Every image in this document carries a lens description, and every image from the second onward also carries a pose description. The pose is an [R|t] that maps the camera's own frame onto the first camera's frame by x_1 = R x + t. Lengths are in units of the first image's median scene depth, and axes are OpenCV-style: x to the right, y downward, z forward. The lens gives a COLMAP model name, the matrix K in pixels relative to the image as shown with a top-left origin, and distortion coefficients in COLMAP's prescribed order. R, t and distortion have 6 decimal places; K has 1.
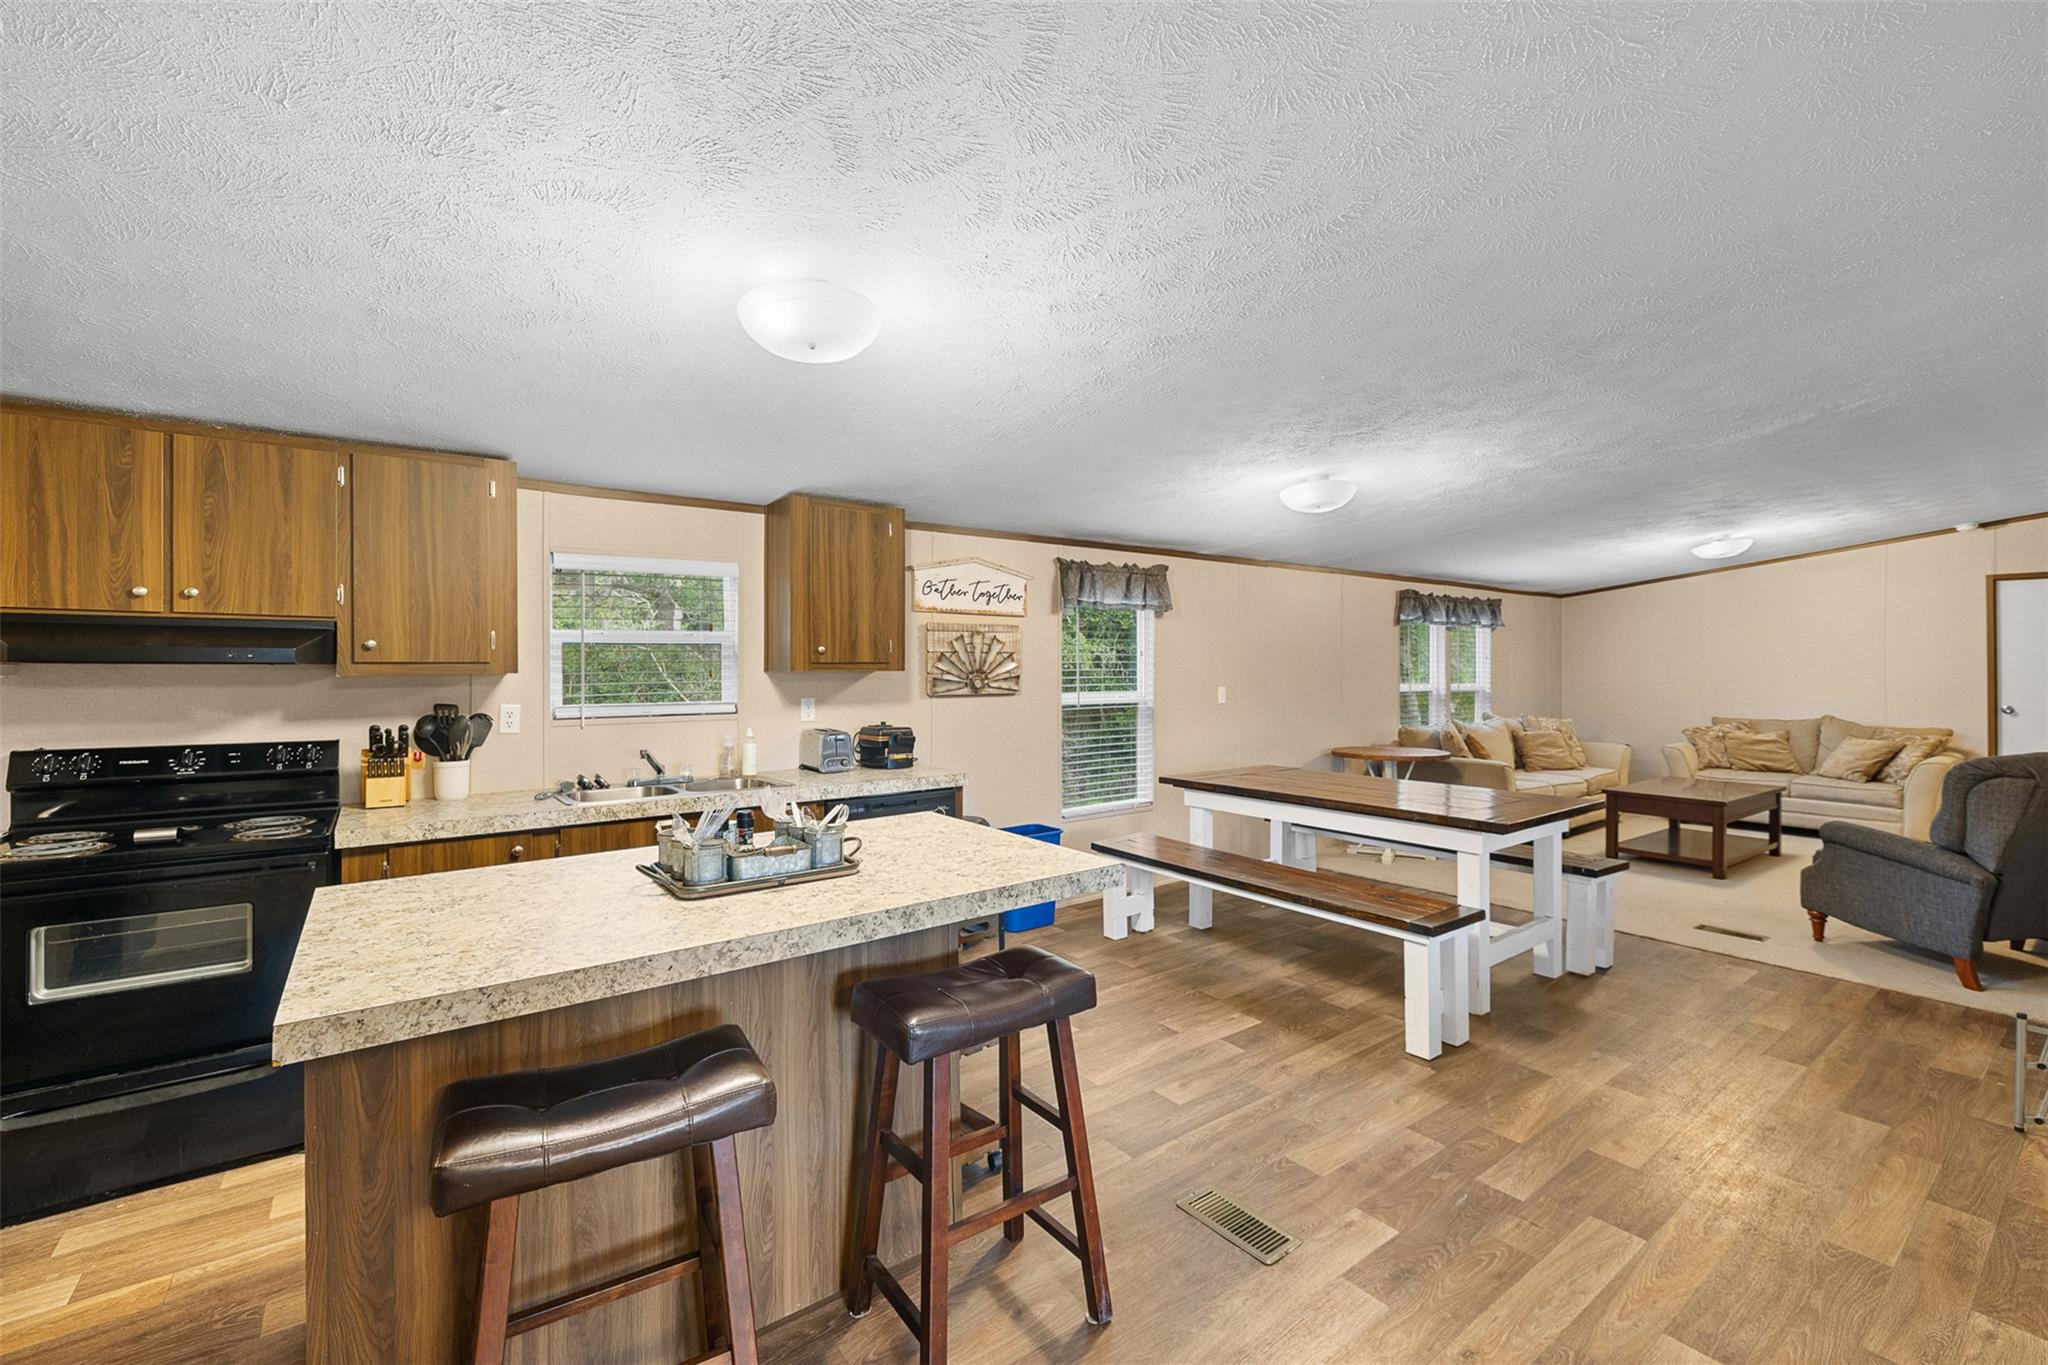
lens RADIAL K [[847.6, 0, 1006.8], [0, 847.6, 676.0], [0, 0, 1]] dist [0.001057, 0.000222]
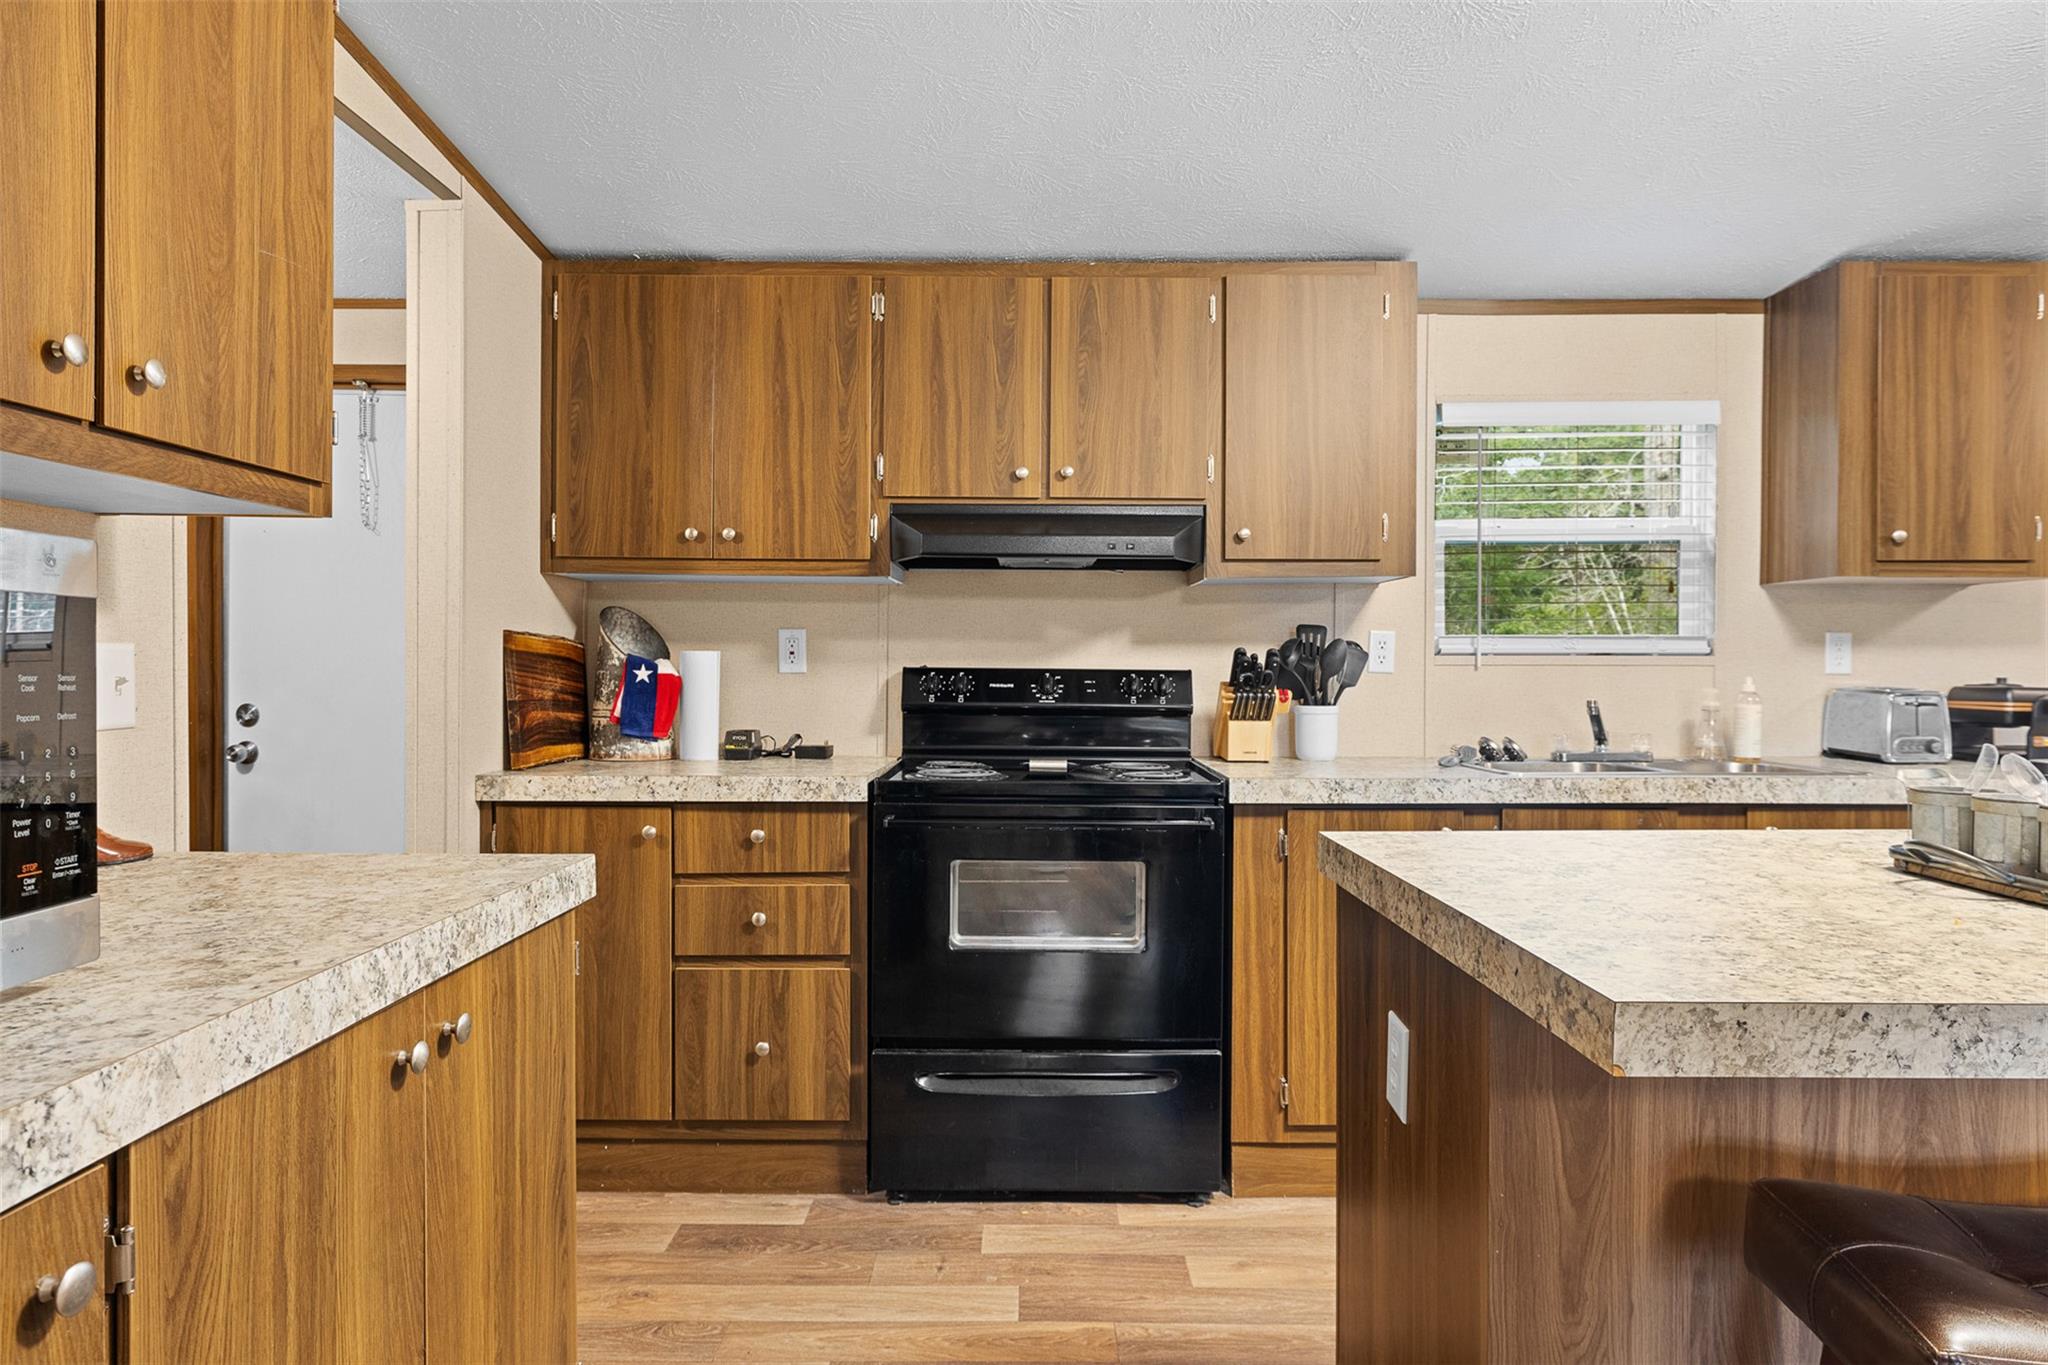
lens RADIAL K [[1186.2, 0, 1024.0], [0, 1186.2, 682.5], [0, 0, 1]] dist [-0.003104, -0.000250]
pose [[0.804833, 0.010513, -0.593408, -0.310001], [-0.007506, 0.999943, 0.007534, 0.087964], [0.593454, -0.001609, 0.804866, 0.069148]]
